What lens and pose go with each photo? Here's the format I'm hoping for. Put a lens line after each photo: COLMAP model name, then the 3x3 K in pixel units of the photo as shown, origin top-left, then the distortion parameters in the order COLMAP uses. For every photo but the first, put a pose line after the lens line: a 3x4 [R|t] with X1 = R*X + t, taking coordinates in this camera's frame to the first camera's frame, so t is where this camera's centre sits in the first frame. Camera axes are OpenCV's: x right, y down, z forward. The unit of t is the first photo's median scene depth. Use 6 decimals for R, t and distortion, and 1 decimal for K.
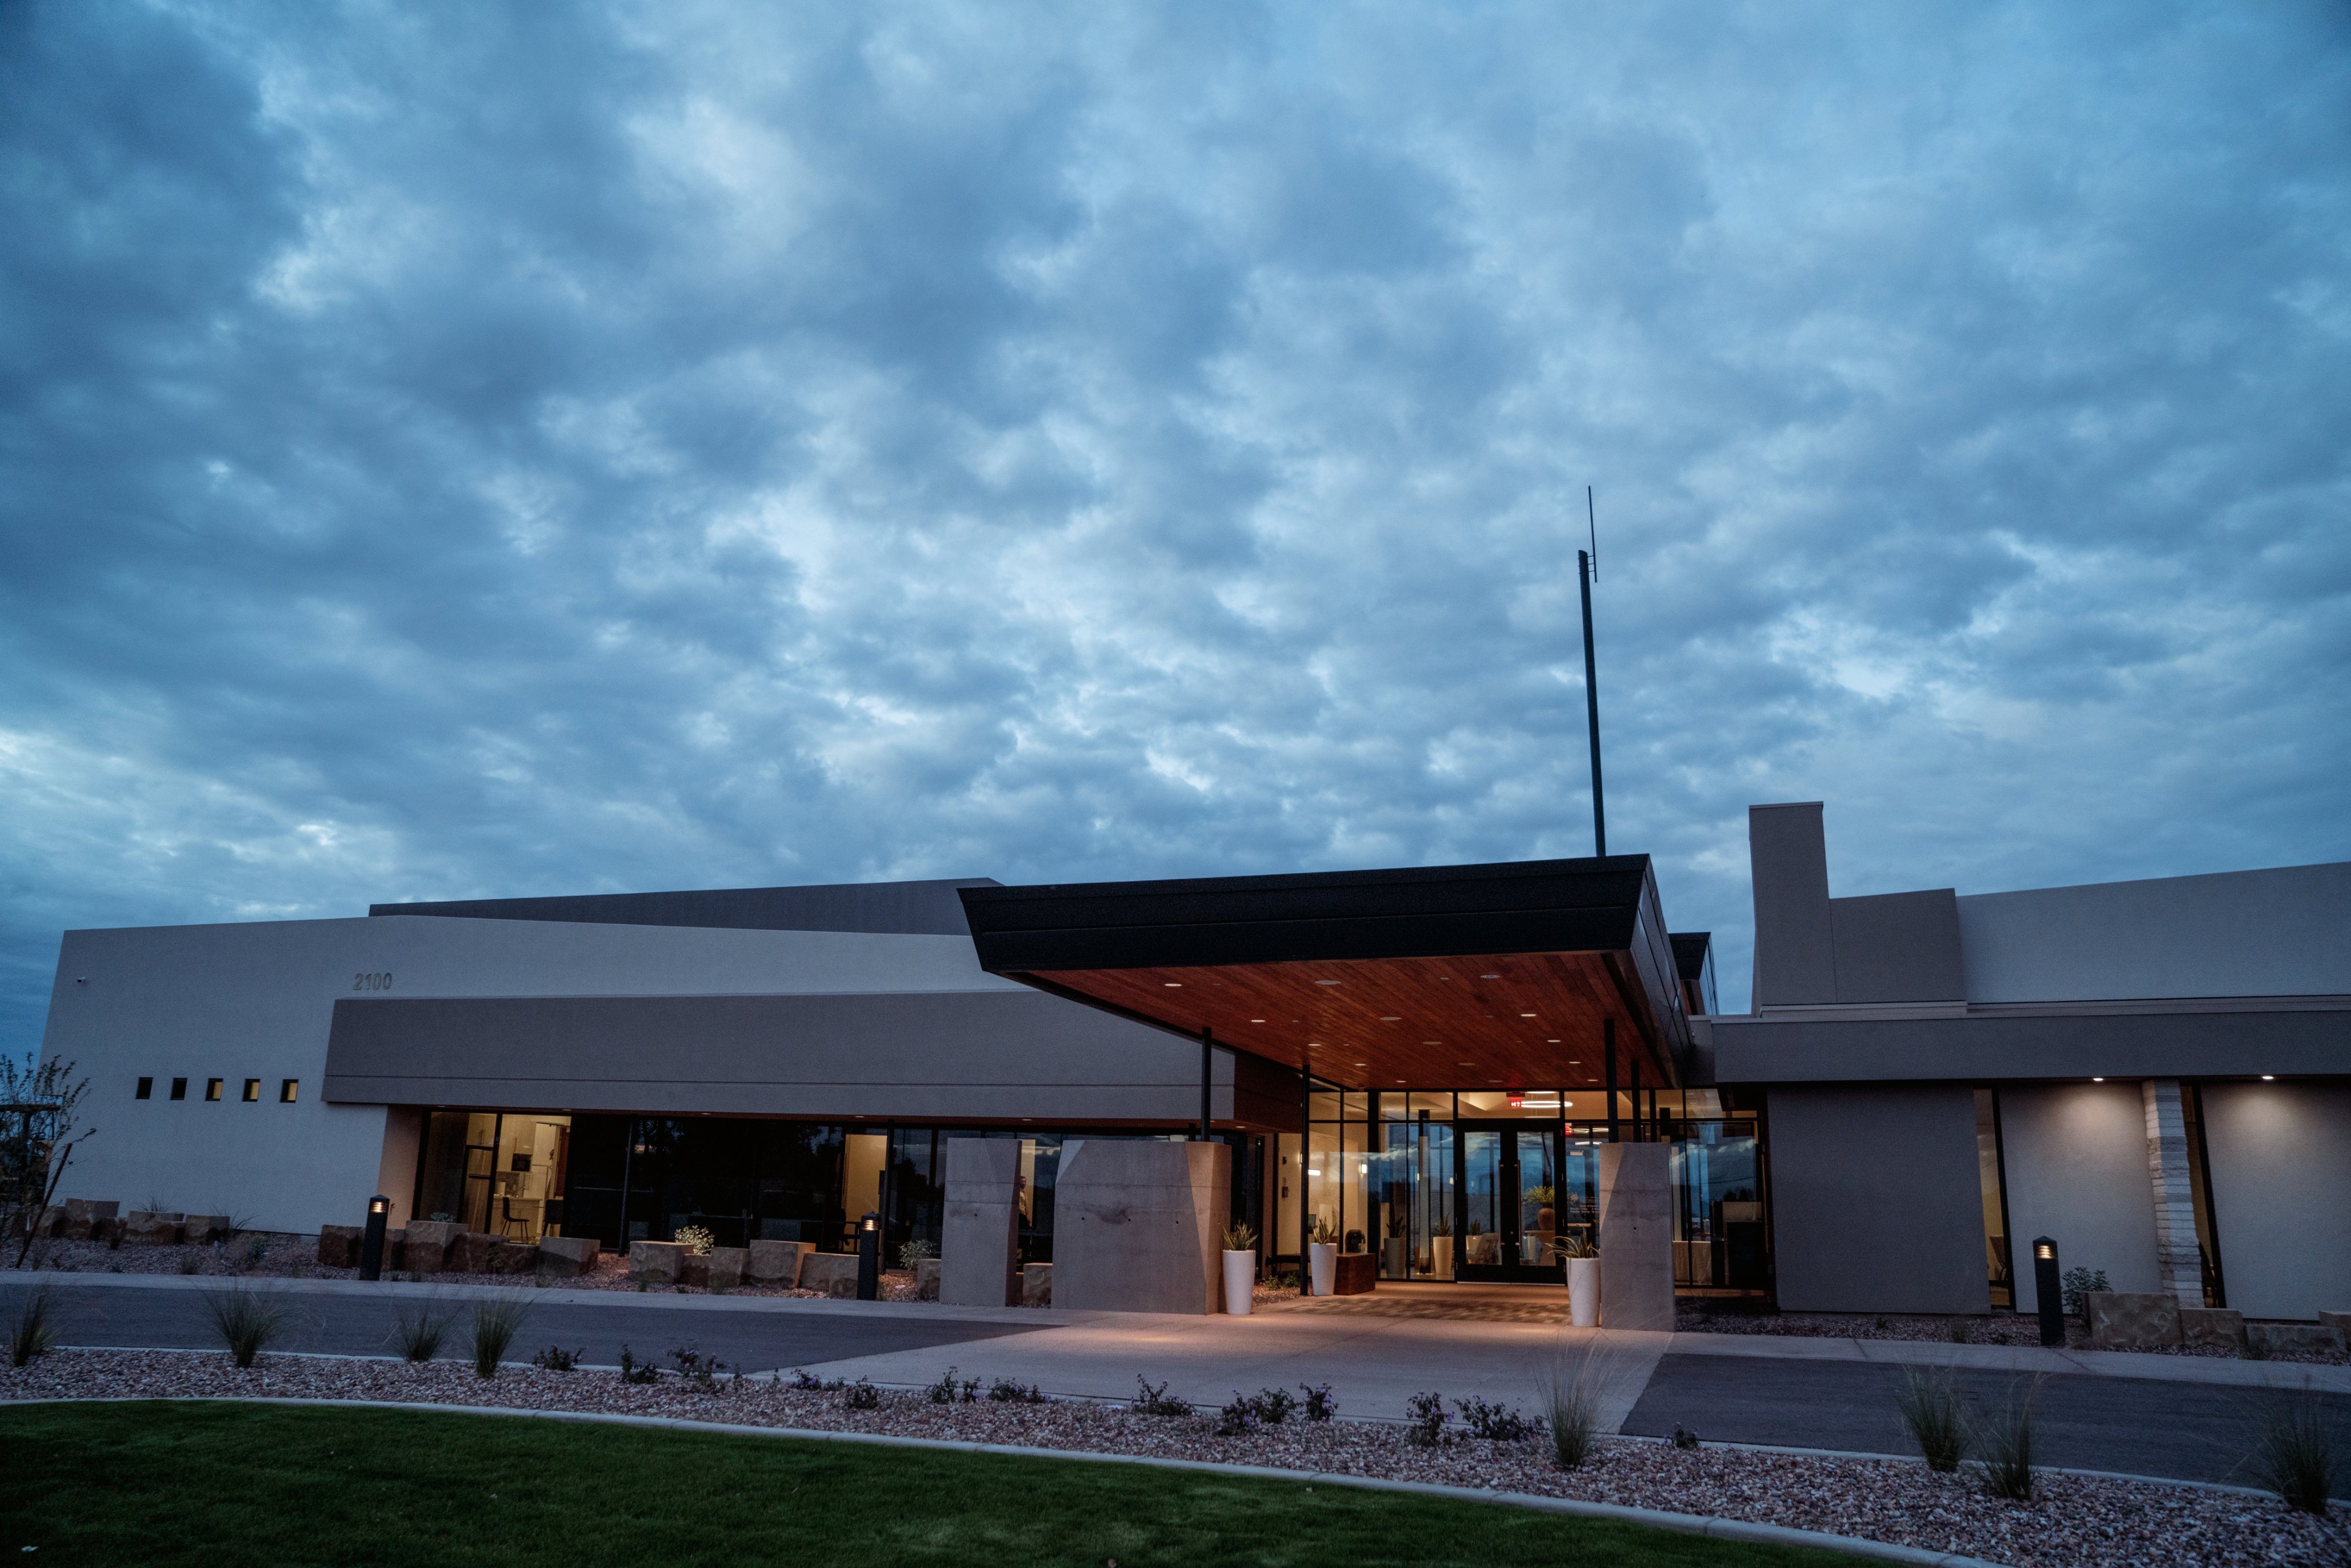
lens RADIAL K [[1618.8, 0, 1175.5], [0, 1618.8, 784.0], [0, 0, 1]] dist [-0.145798, 0.077437]
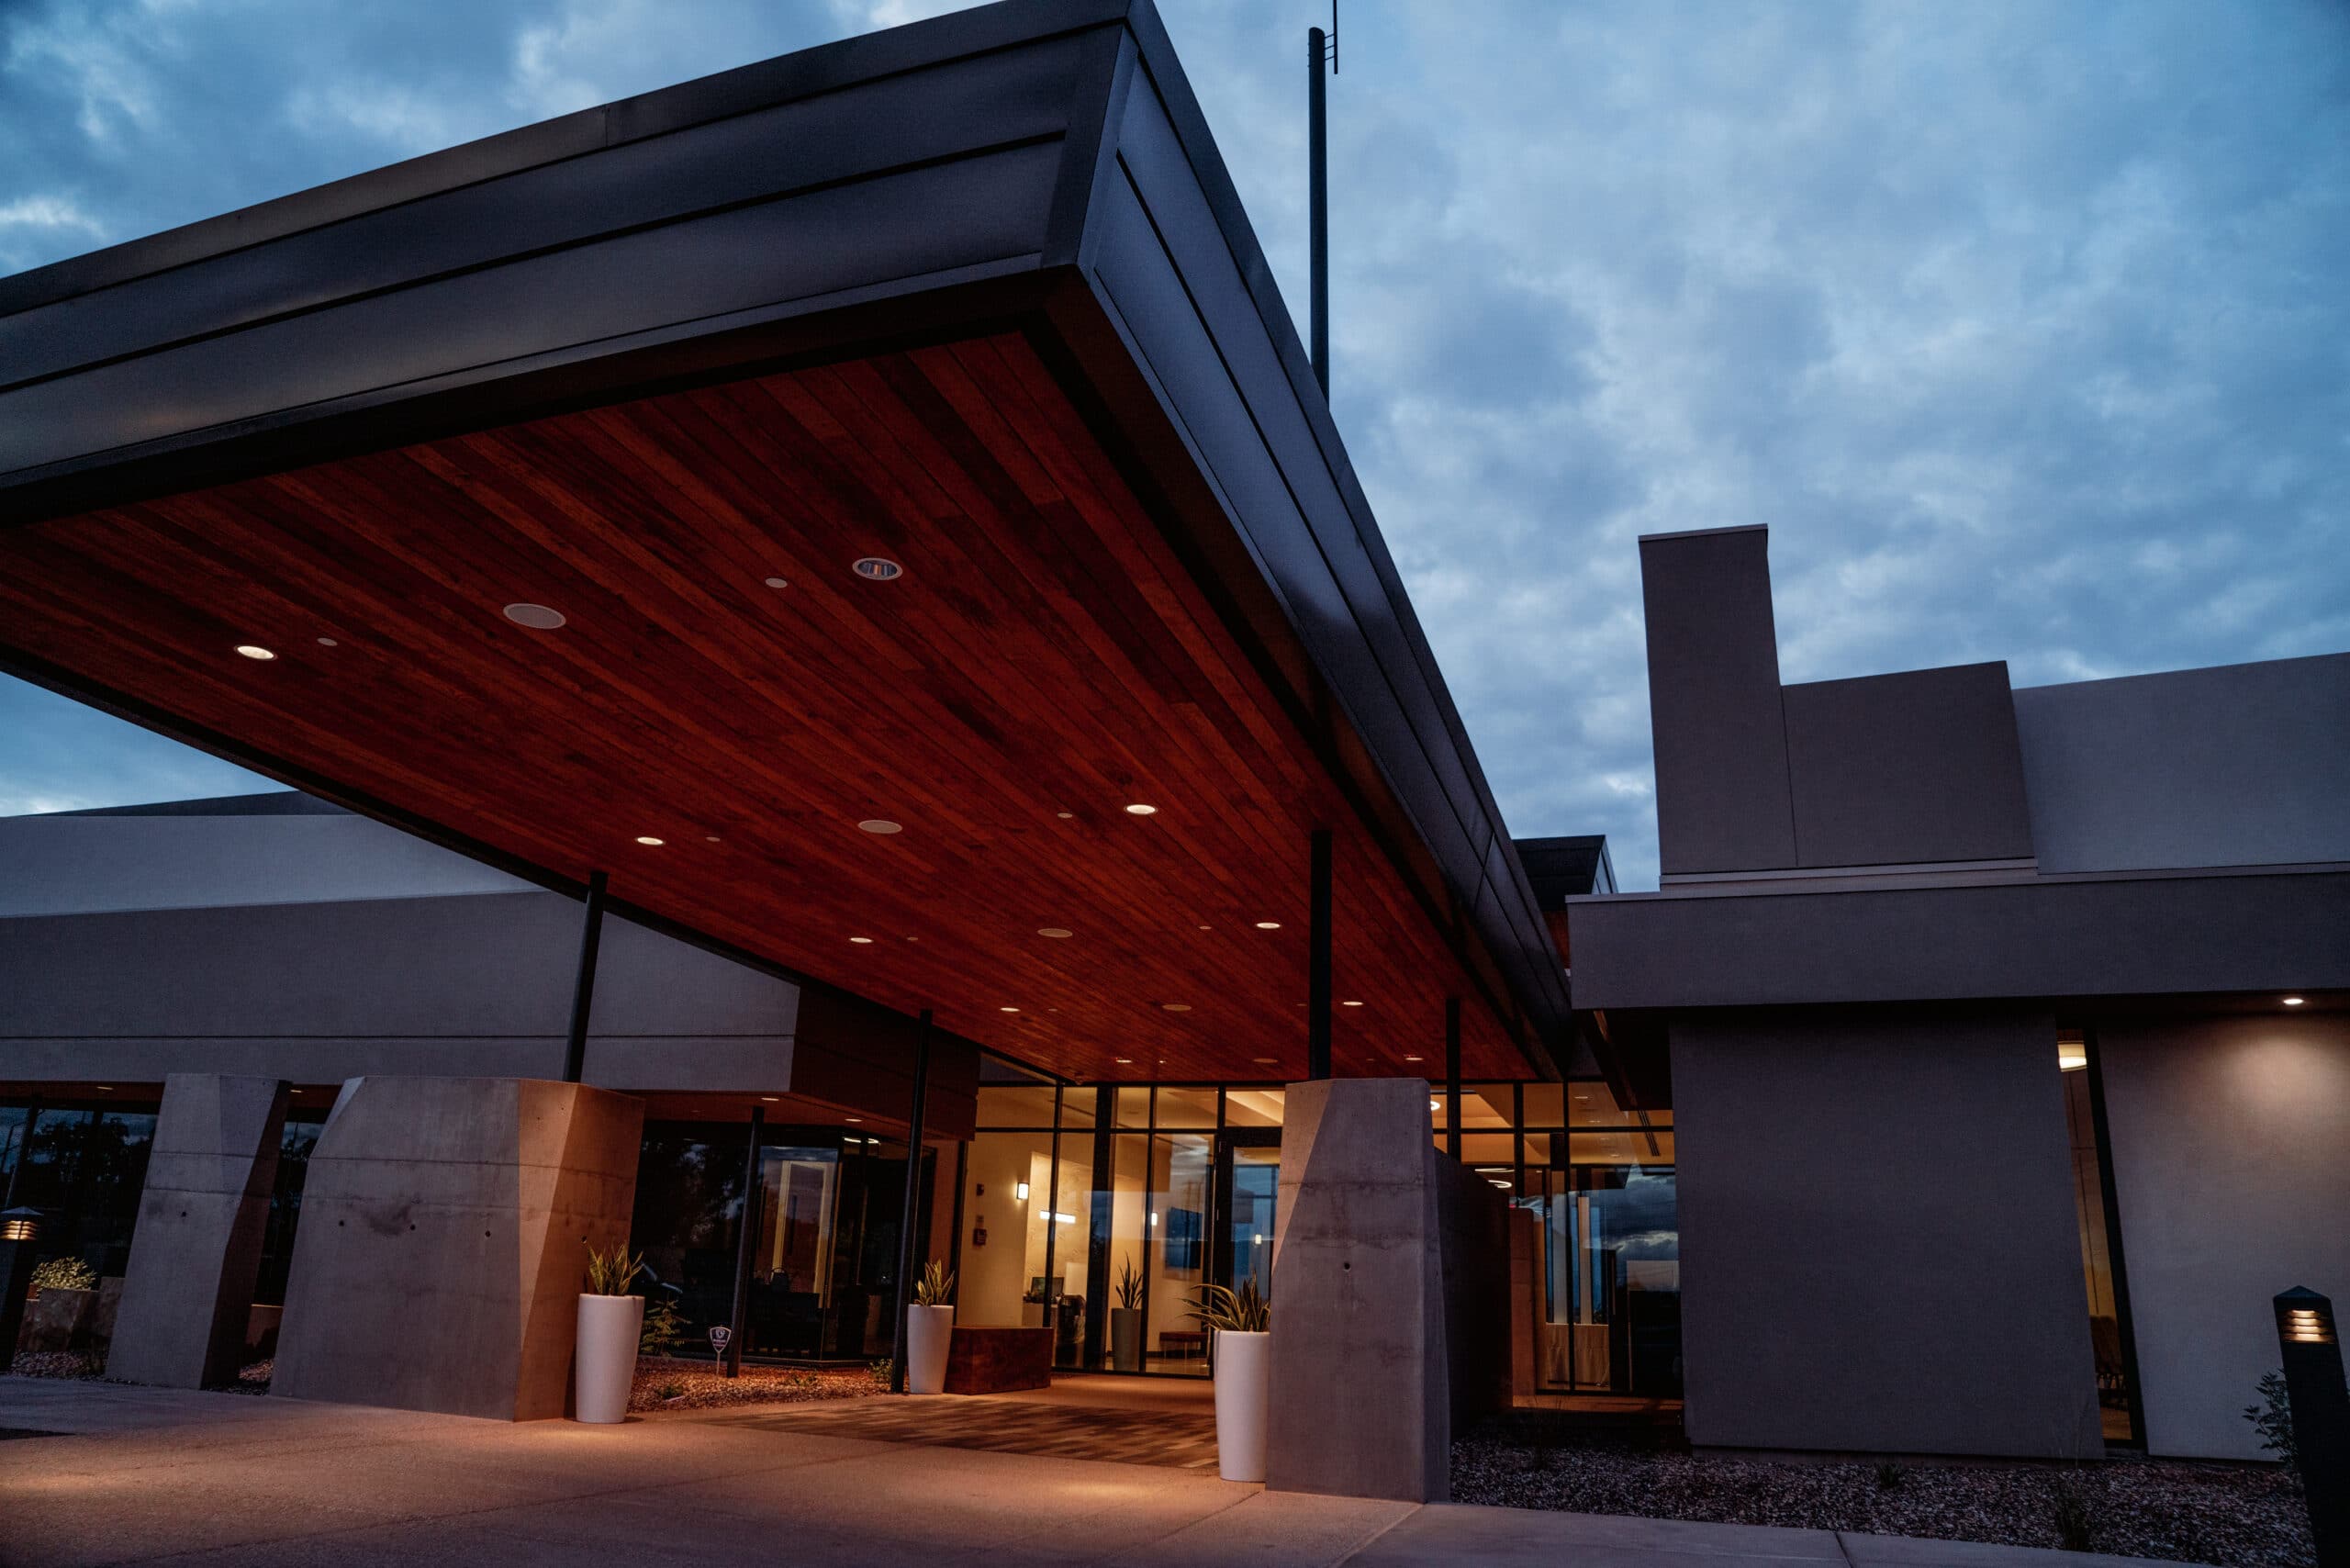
lens RADIAL K [[1618.2, 0, 1175.0], [0, 1618.2, 784.0], [0, 0, 1]] dist [-0.145798, 0.077437]
pose [[0.999736, 0.017960, 0.014326, 0.204108], [-0.017144, 0.998329, -0.055176, 0.148964], [-0.015293, 0.054915, 0.998374, 0.474017]]
